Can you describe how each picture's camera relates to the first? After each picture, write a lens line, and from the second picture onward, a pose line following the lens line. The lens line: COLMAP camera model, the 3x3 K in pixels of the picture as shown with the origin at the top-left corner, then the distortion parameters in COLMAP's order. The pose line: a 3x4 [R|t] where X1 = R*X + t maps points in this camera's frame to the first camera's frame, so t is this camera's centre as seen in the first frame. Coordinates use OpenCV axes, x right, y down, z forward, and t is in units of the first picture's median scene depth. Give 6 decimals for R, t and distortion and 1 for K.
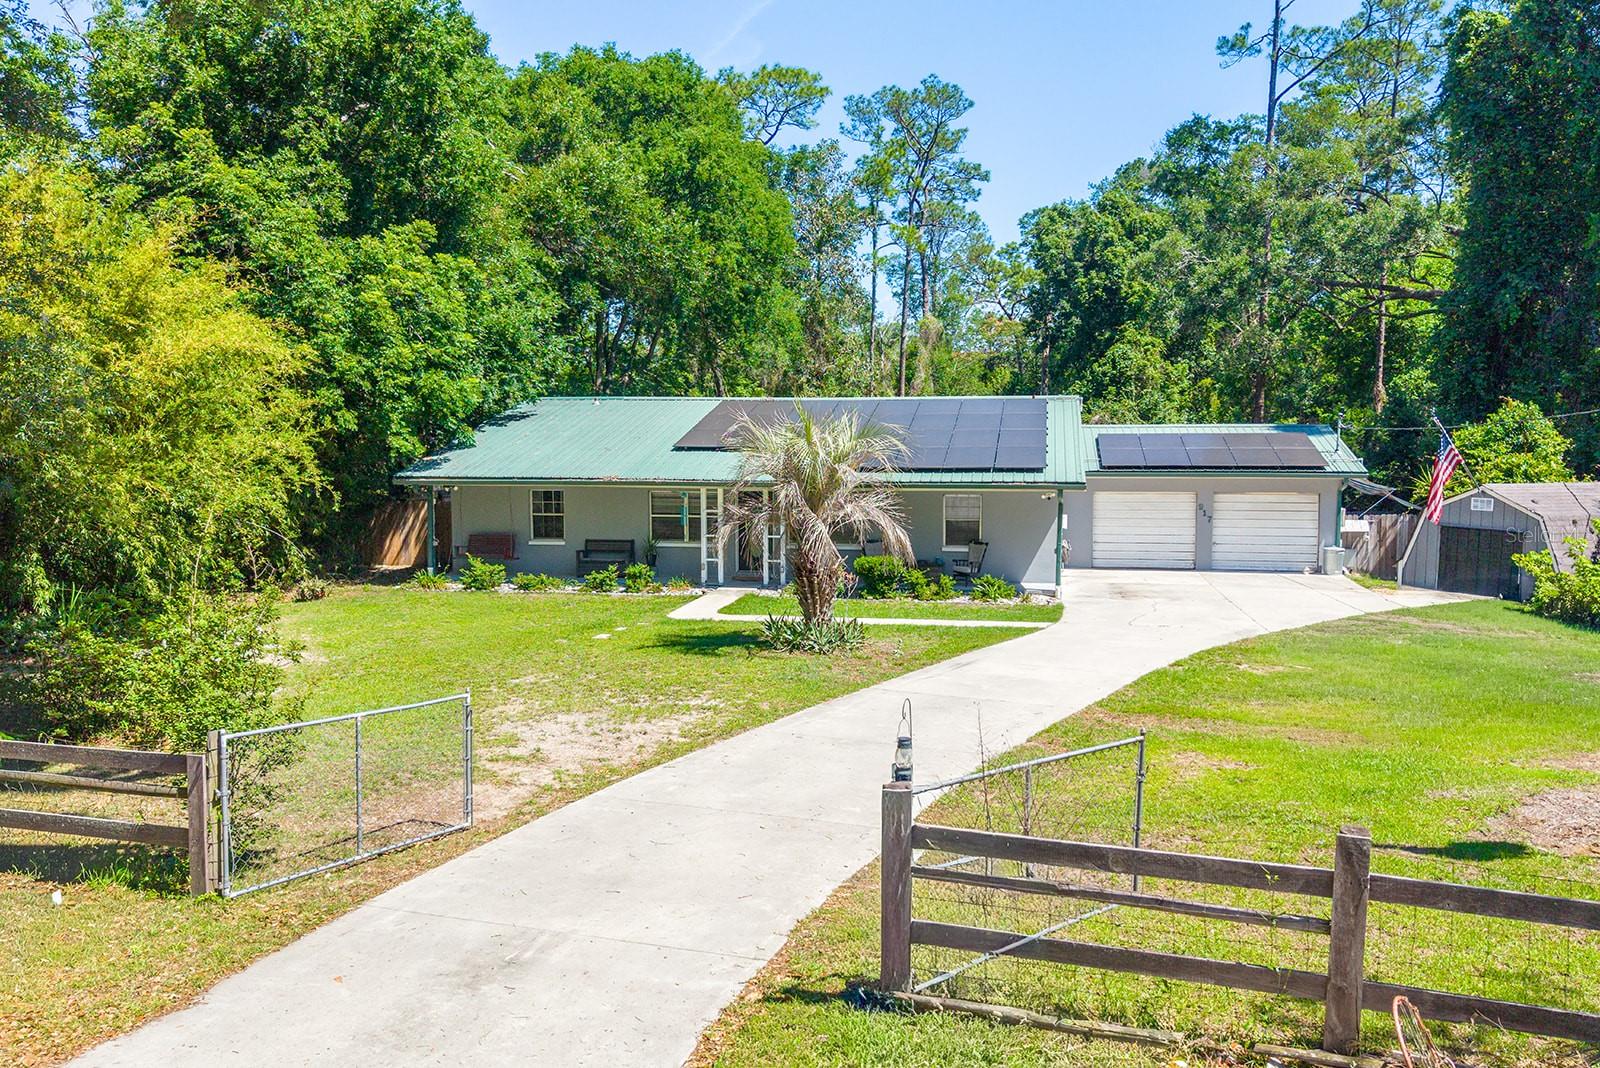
lens RADIAL K [[1130.4, 0, 884.4], [0, 1130.4, 526.5], [0, 0, 1]] dist [0.038666, -0.000553]
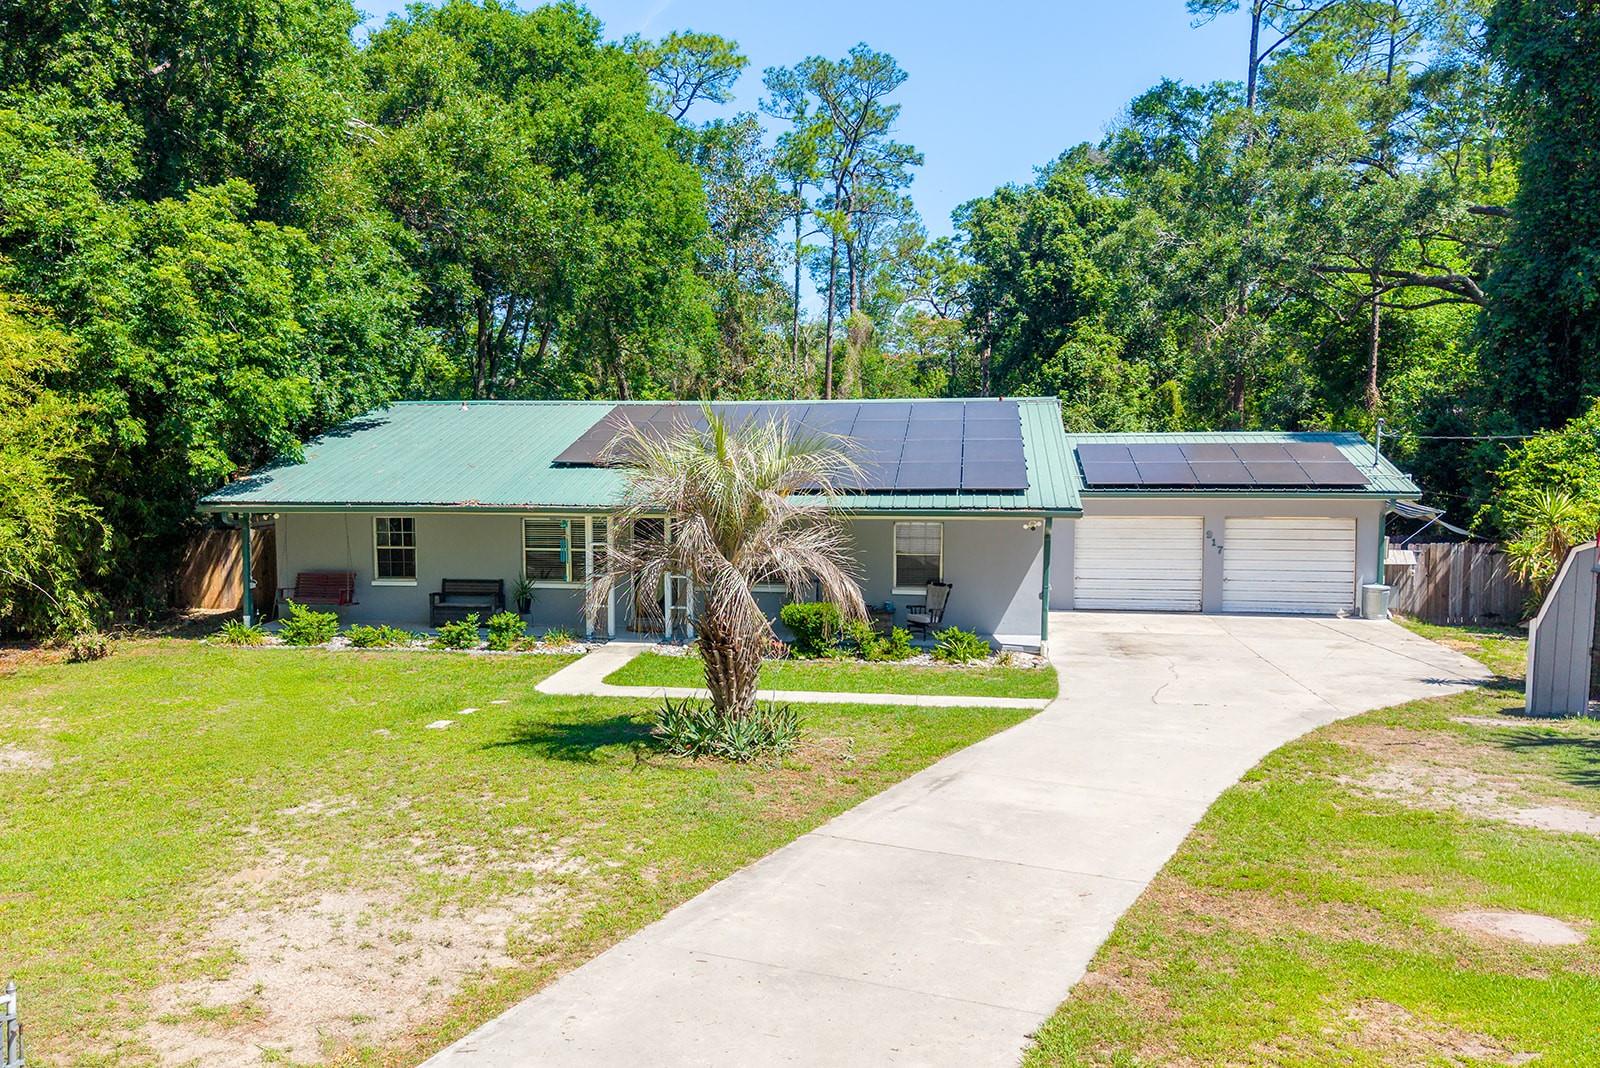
lens RADIAL K [[1177.3, 0, 800.0], [0, 1177.3, 534.0], [0, 0, 1]] dist [0.026312, -0.001149]
pose [[0.999989, -0.002528, -0.004070, -0.008349], [0.002511, 0.999988, -0.004243, -0.014403], [0.004081, 0.004233, 0.999983, 0.153507]]
